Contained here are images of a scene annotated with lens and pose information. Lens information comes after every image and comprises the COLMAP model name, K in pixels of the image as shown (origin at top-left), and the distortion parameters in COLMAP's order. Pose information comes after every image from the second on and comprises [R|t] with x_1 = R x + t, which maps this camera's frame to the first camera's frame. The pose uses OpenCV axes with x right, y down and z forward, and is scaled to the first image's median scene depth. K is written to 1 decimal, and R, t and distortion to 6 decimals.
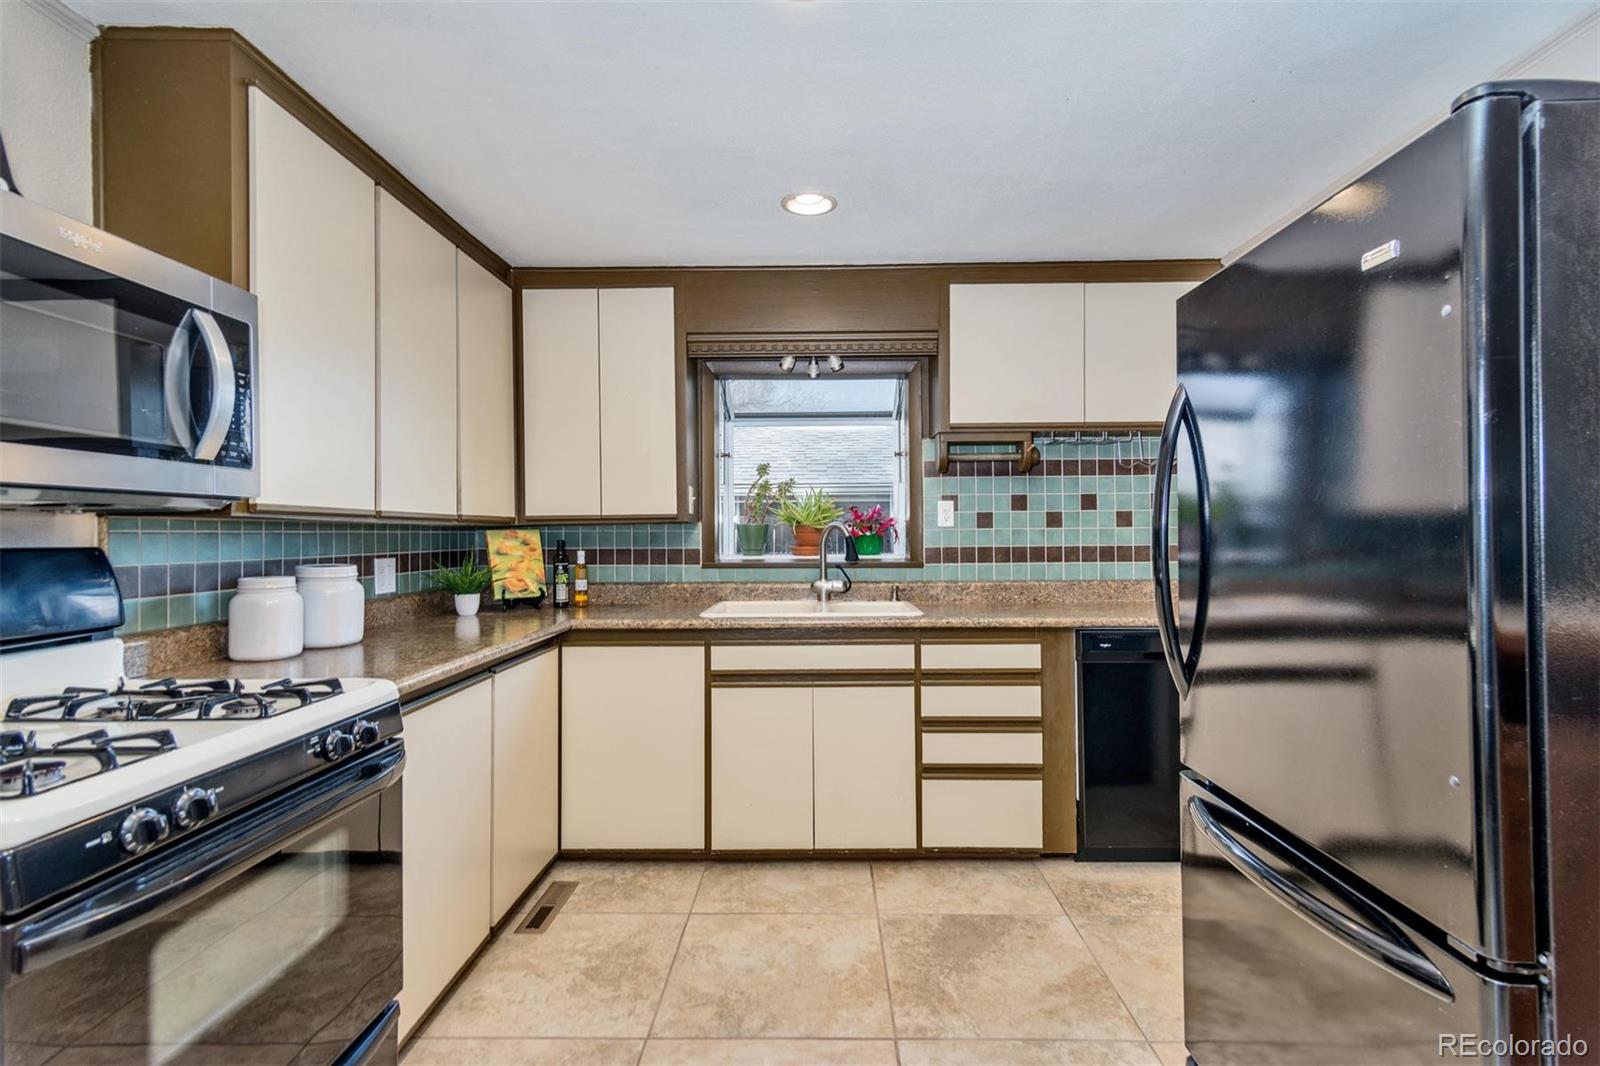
lens RADIAL K [[777.0, 0, 795.4], [0, 777.0, 530.3], [0, 0, 1]] dist [0.013893, -0.000958]
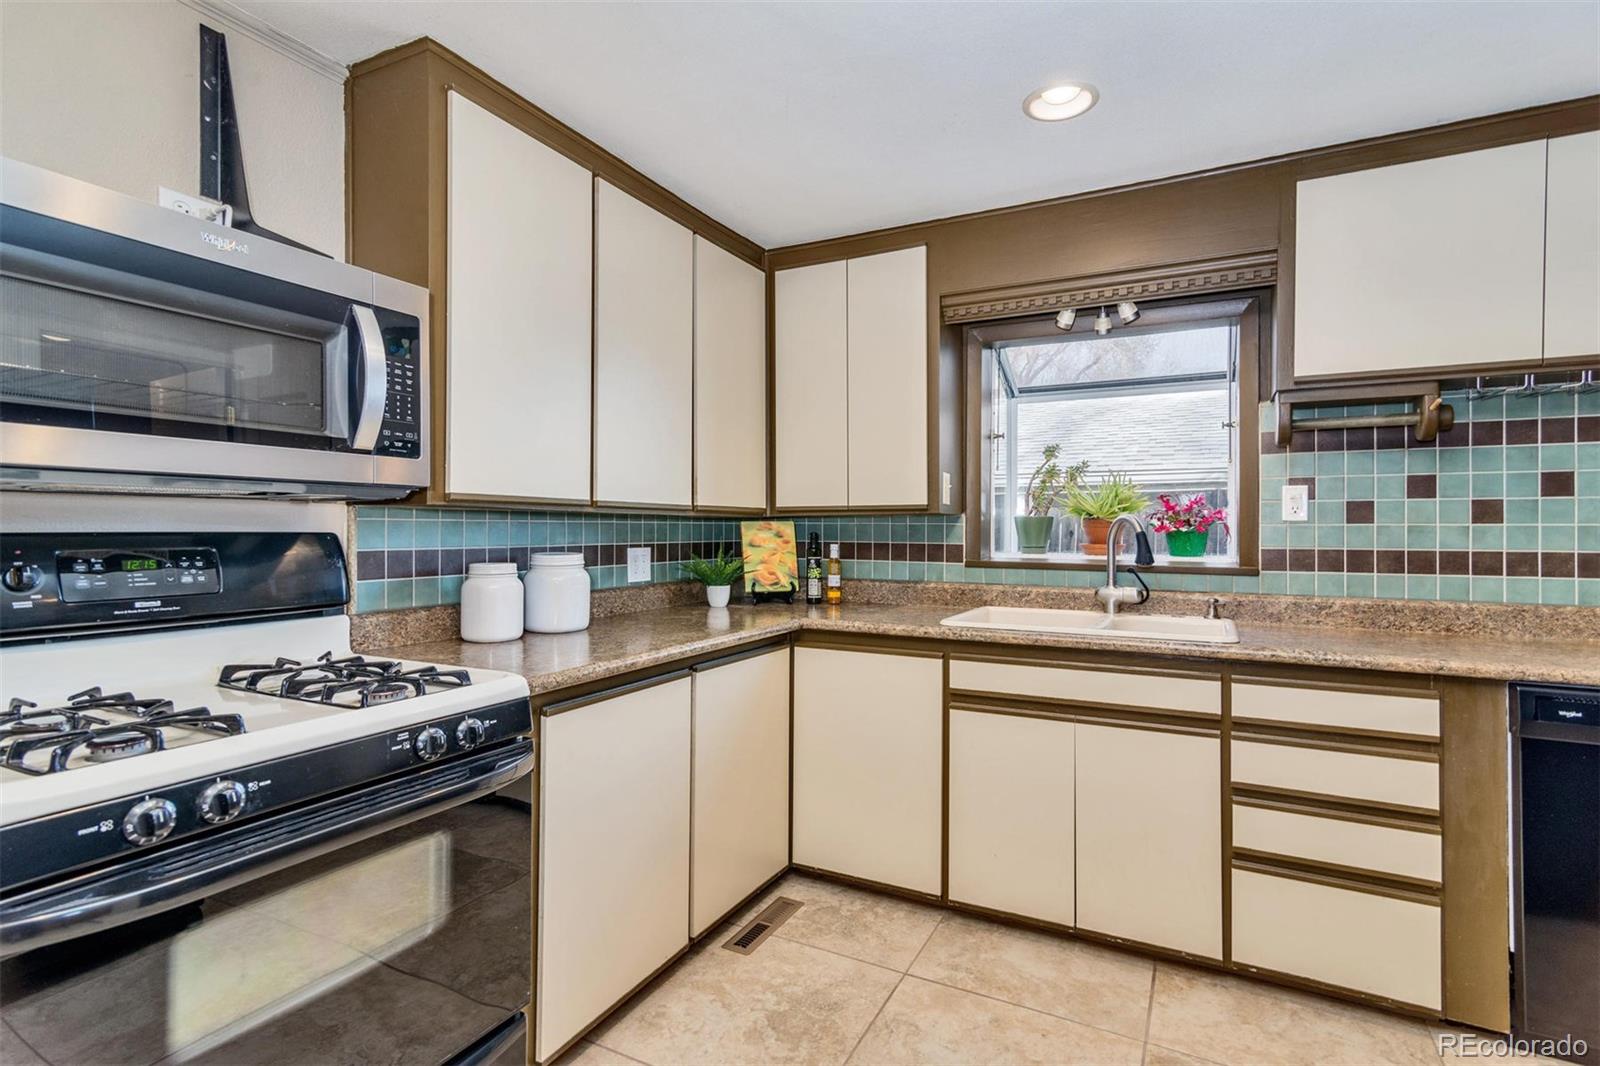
lens RADIAL K [[777.0, 0, 800.2], [0, 777.0, 529.3], [0, 0, 1]] dist [0.013893, -0.000958]
pose [[0.901040, 0.011300, -0.433588, 0.114086], [-0.008605, 0.999930, 0.008178, 0.001239], [0.433650, -0.003637, 0.901074, 0.169477]]
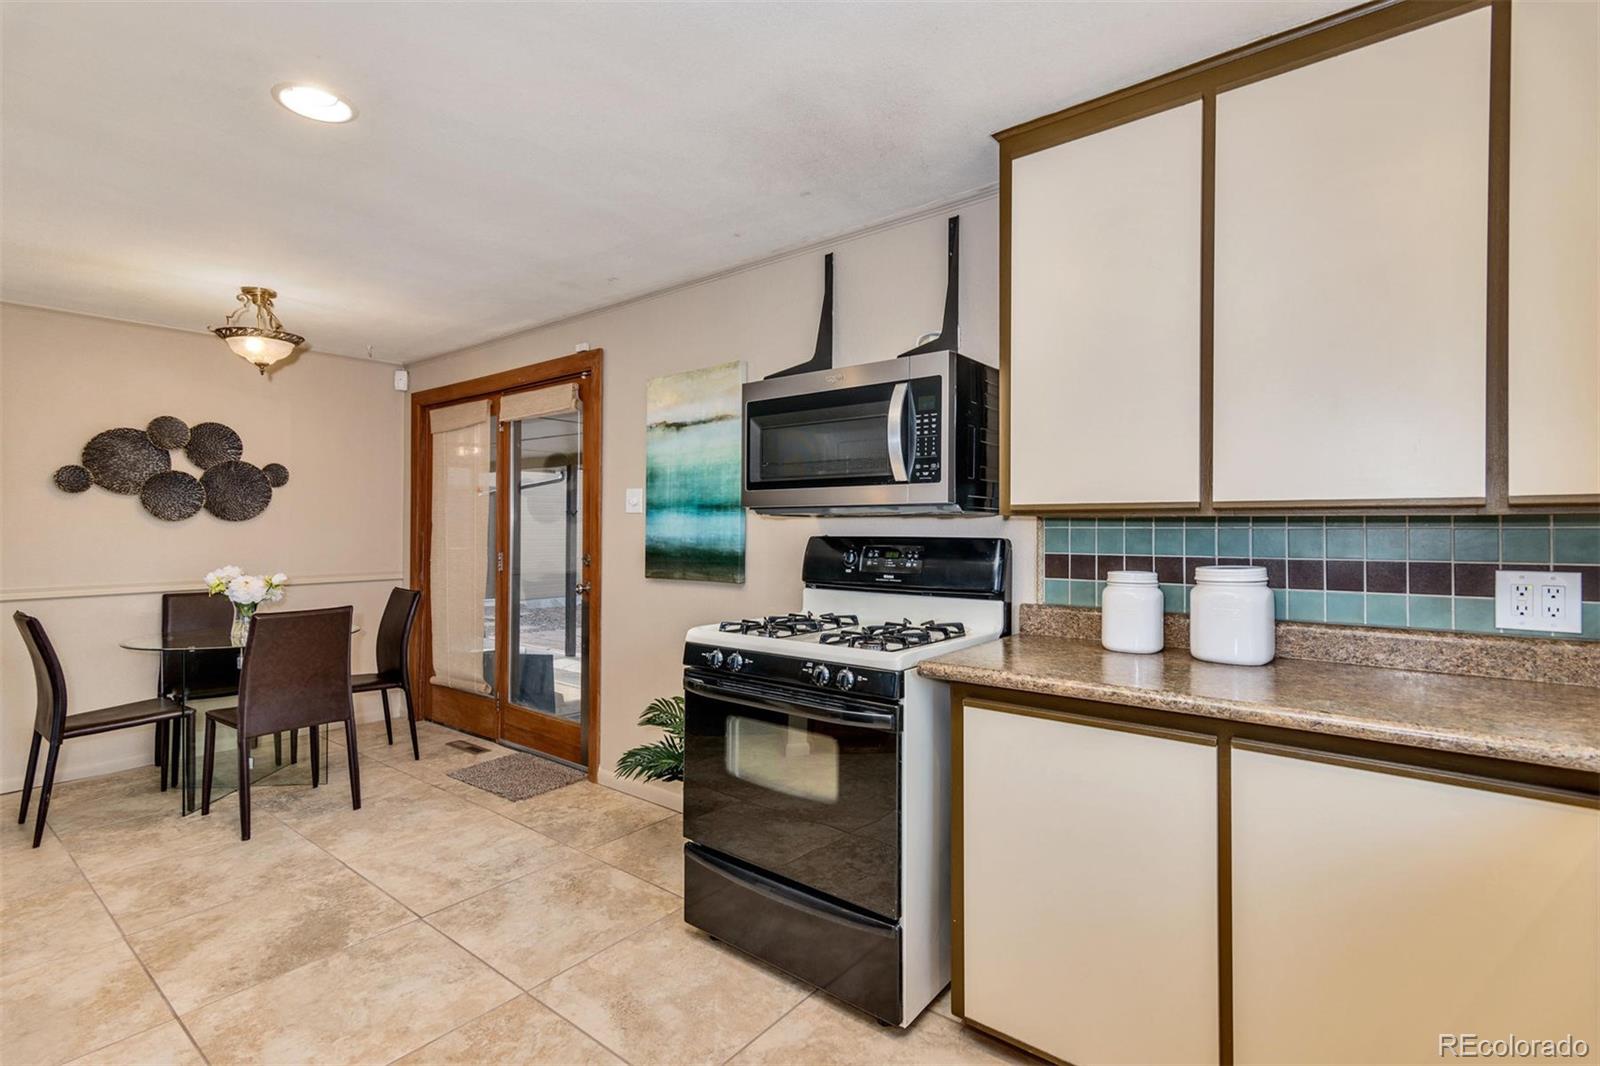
lens RADIAL K [[777.0, 0, 846.3], [0, 777.0, 526.0], [0, 0, 1]] dist [0.013893, -0.000958]
pose [[-0.584918, 0.001148, -0.811092, 0.279109], [0.003834, 0.999992, -0.001349, -0.000486], [0.811084, -0.003899, -0.584917, 0.944214]]
